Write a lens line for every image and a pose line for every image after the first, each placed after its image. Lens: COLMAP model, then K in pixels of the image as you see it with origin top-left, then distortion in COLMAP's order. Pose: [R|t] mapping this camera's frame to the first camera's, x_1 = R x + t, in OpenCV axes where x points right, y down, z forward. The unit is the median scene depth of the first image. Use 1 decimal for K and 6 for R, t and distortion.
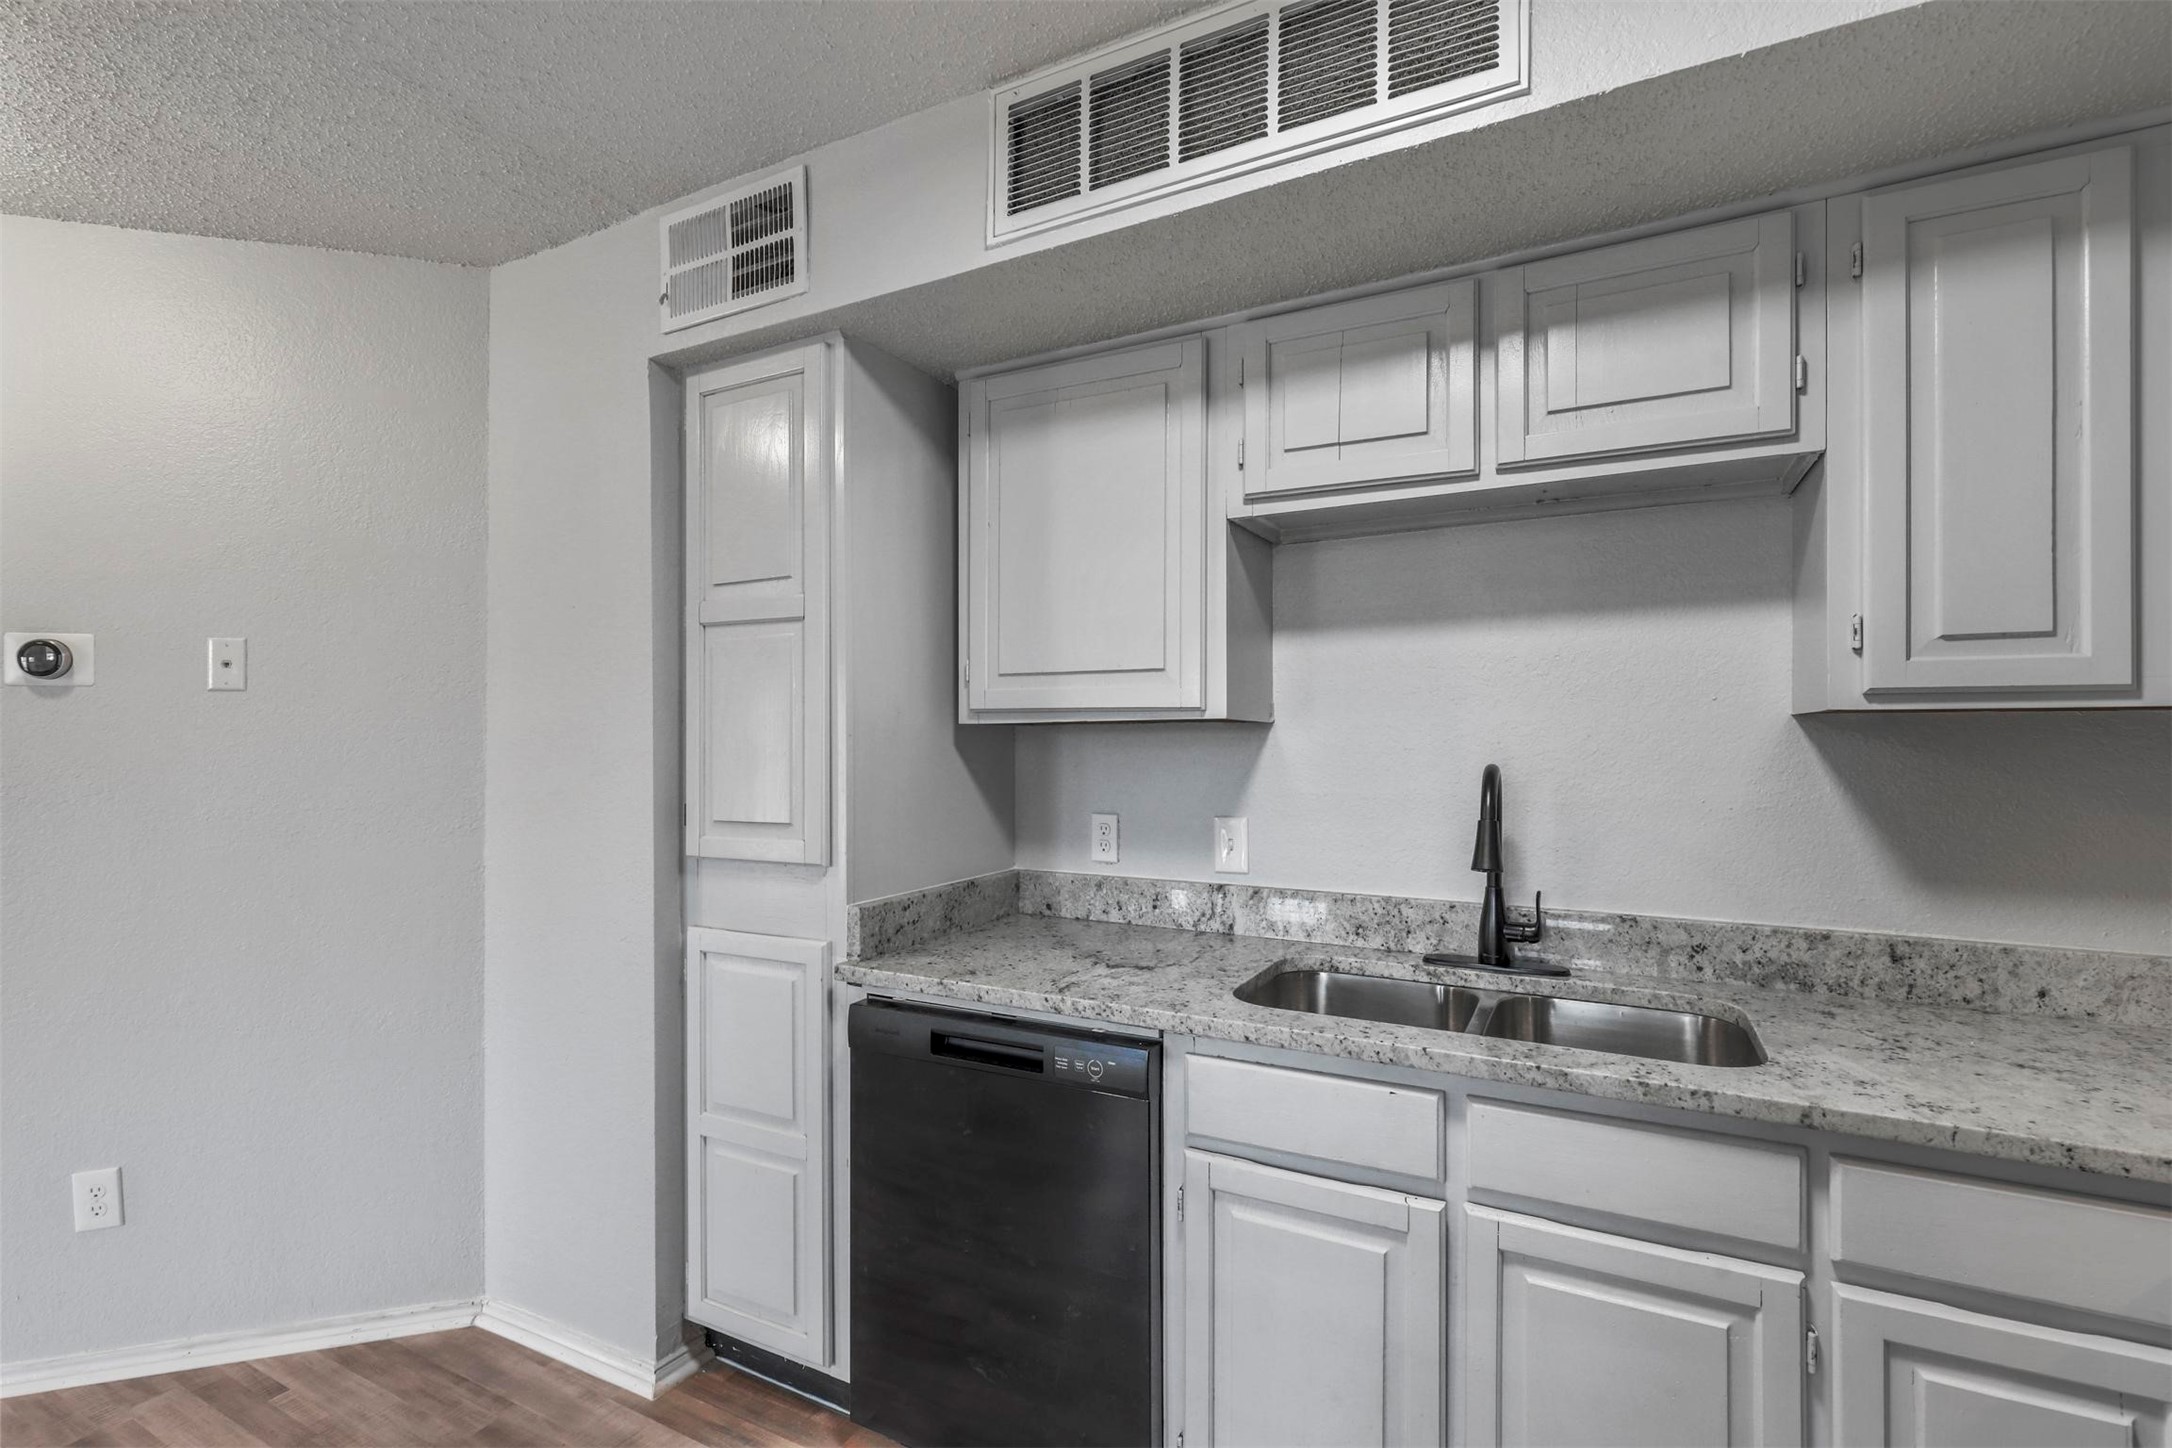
lens RADIAL K [[977.9, 0, 1083.8], [0, 977.9, 731.7], [0, 0, 1]] dist [0.000193, -0.000542]
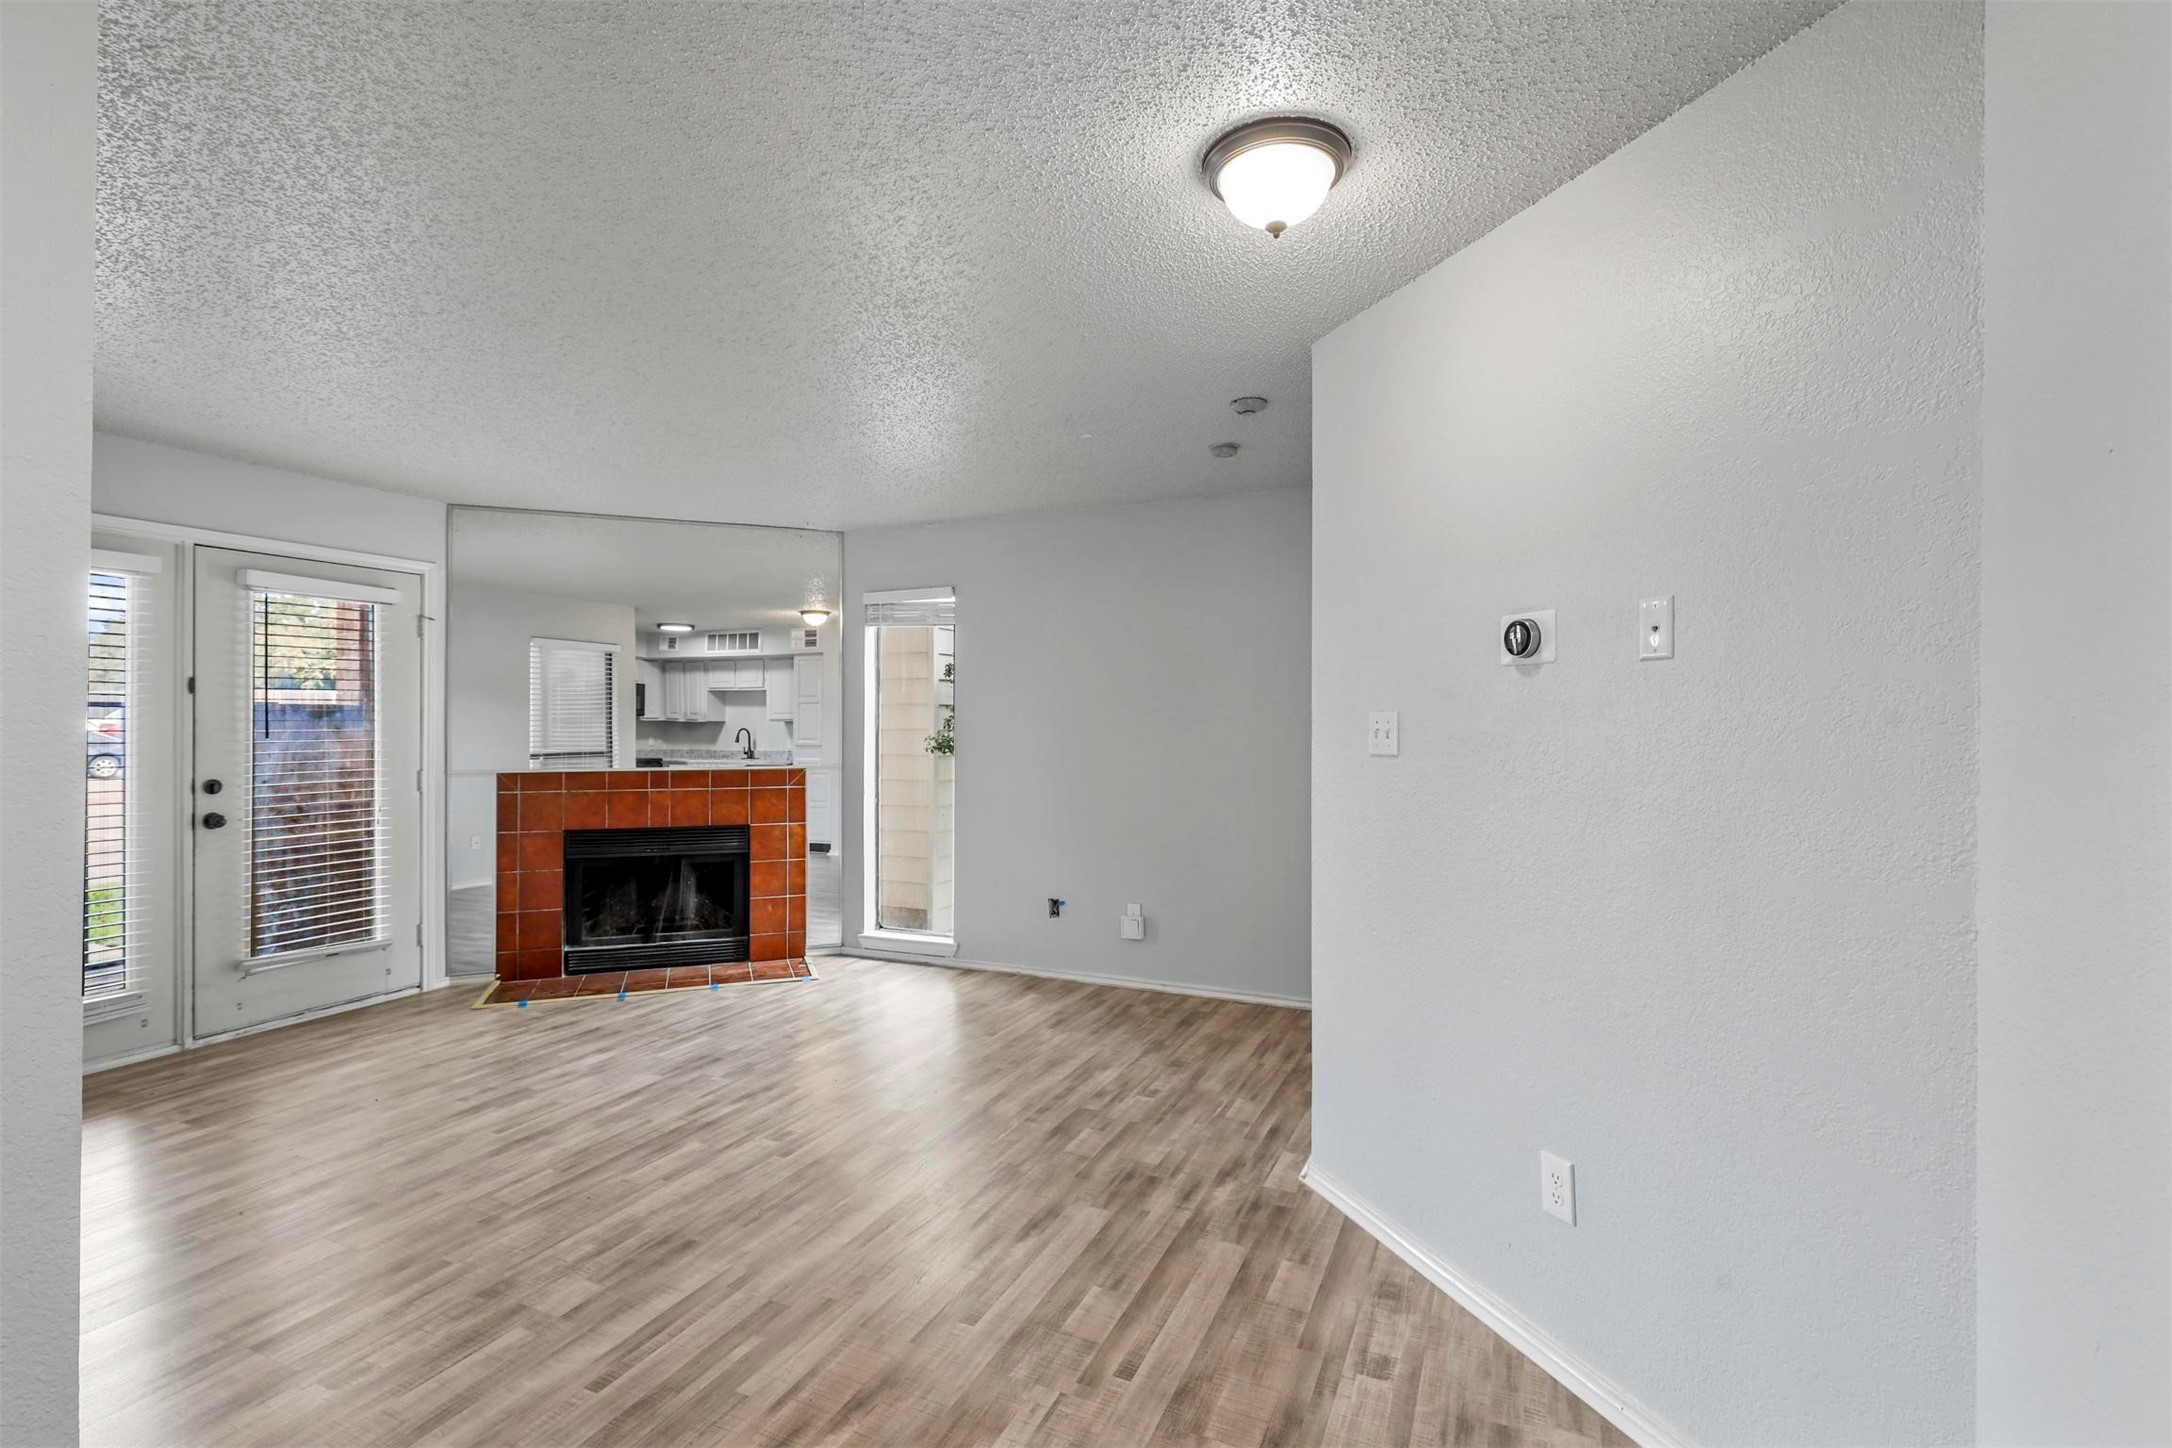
lens RADIAL K [[977.9, 0, 1088.4], [0, 977.9, 718.0], [0, 0, 1]] dist [0.000193, -0.000542]
pose [[0.071038, 0.000695, -0.997473, -0.079206], [0.005088, 0.999986, 0.001059, 0.007371], [0.997461, -0.005150, 0.071034, 0.550153]]
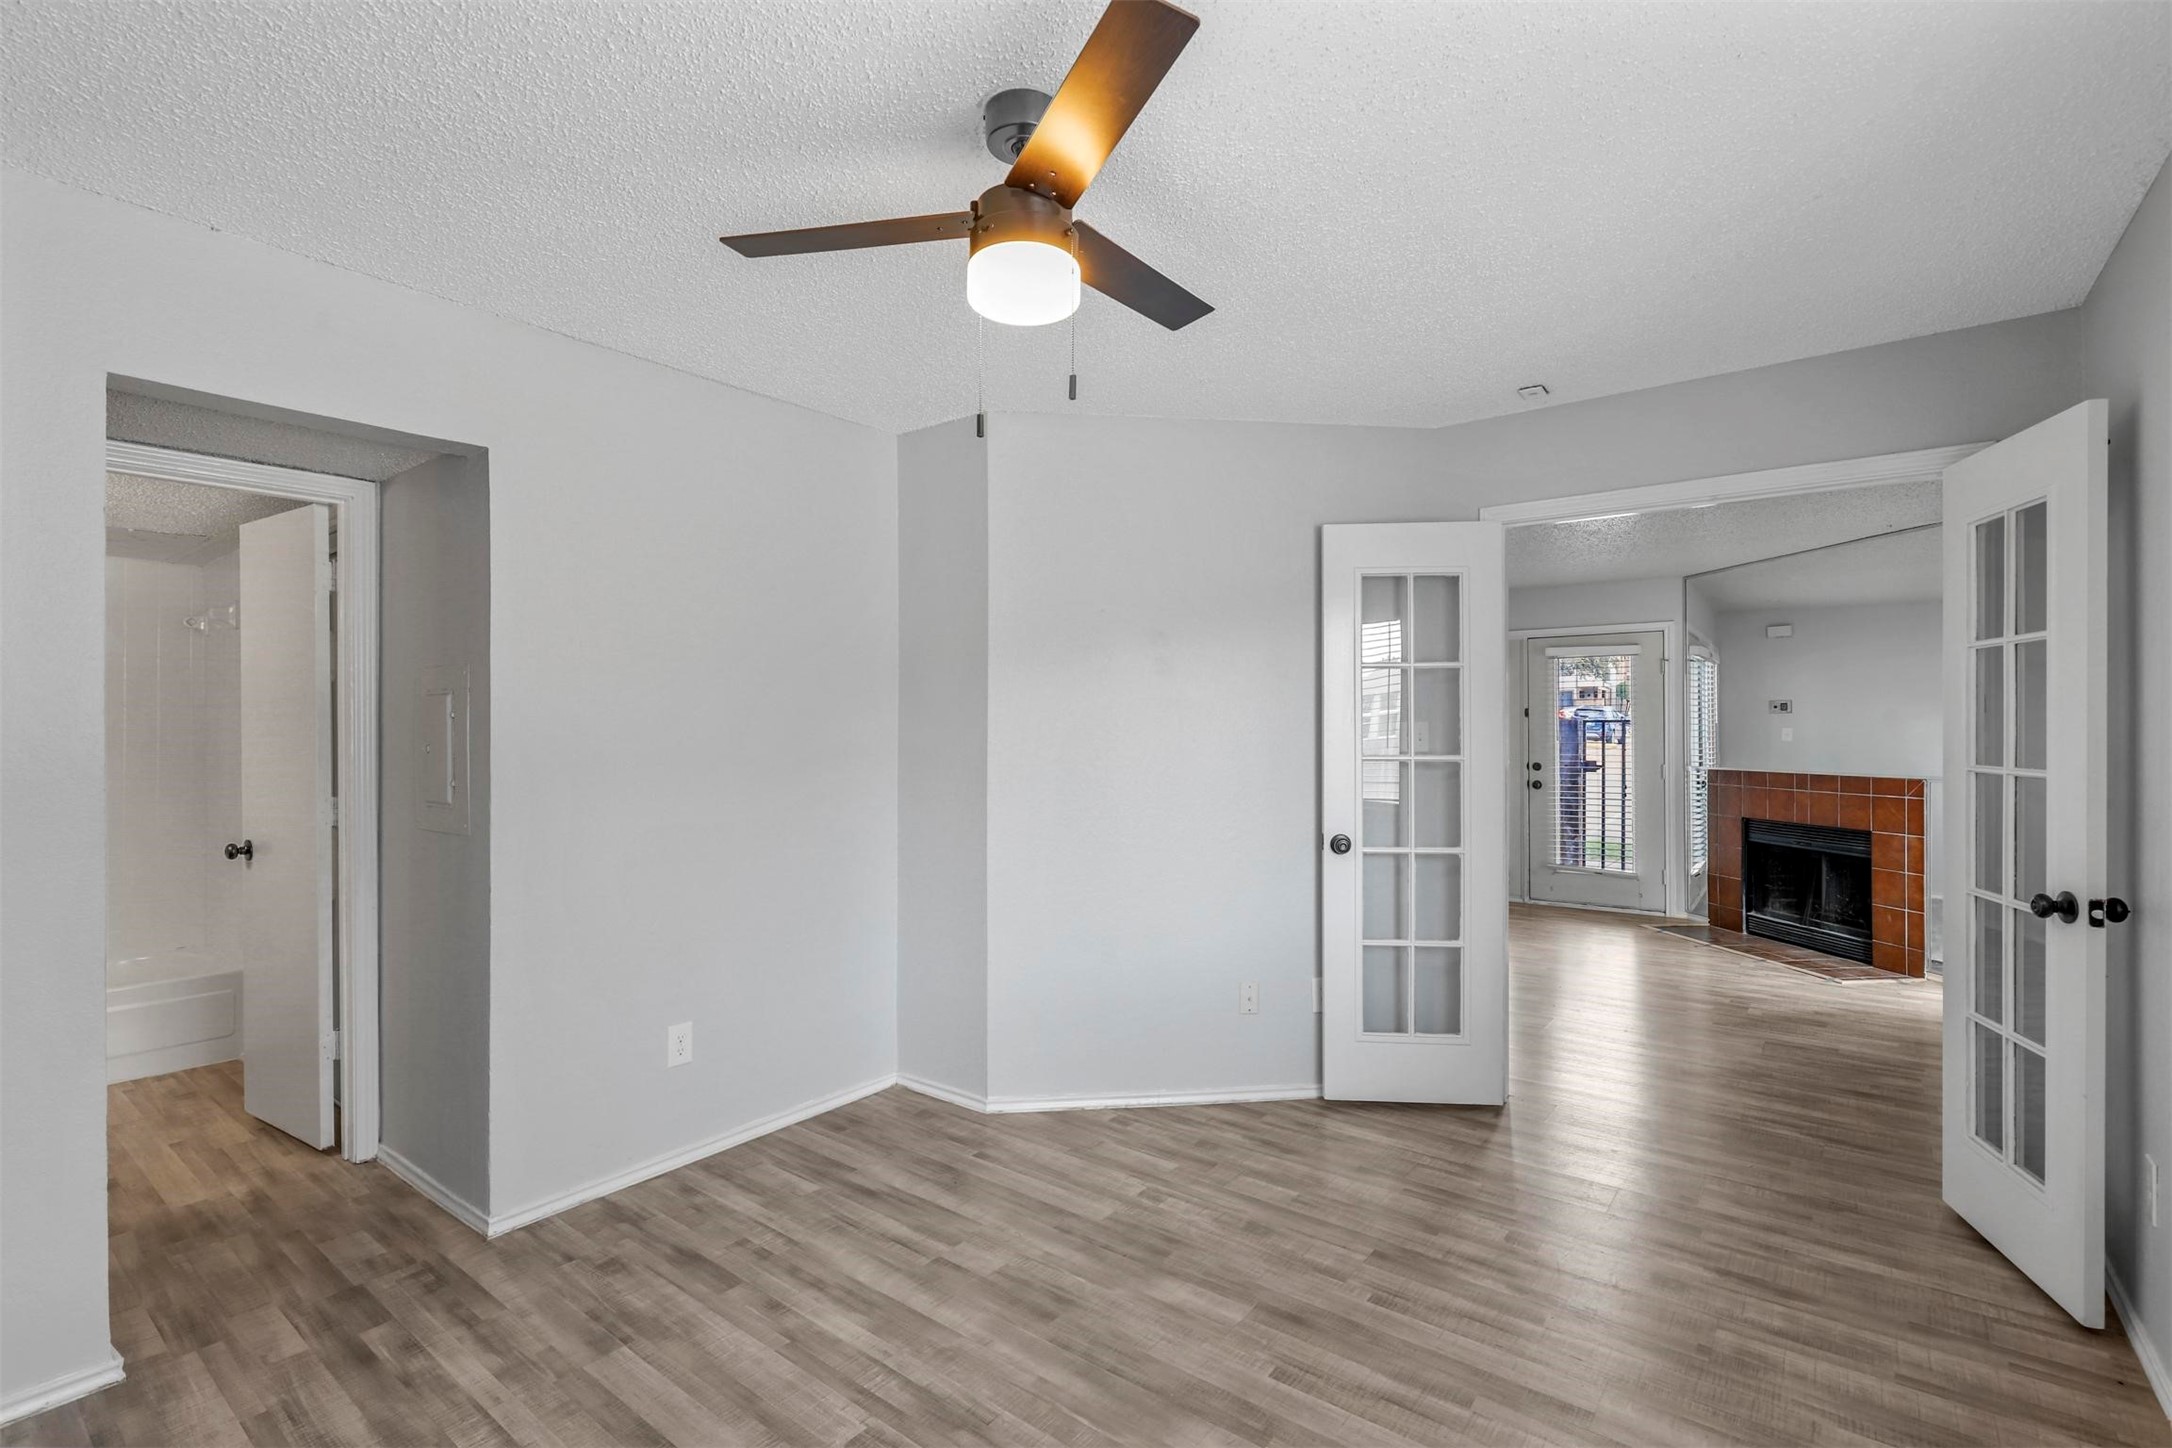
lens RADIAL K [[977.9, 0, 1083.3], [0, 977.9, 722.8], [0, 0, 1]] dist [0.000193, -0.000542]
pose [[-0.985332, 0.007562, 0.170478, -1.295284], [0.004144, 0.999783, -0.020398, 0.047816], [-0.170596, -0.019392, -0.985150, 3.269821]]
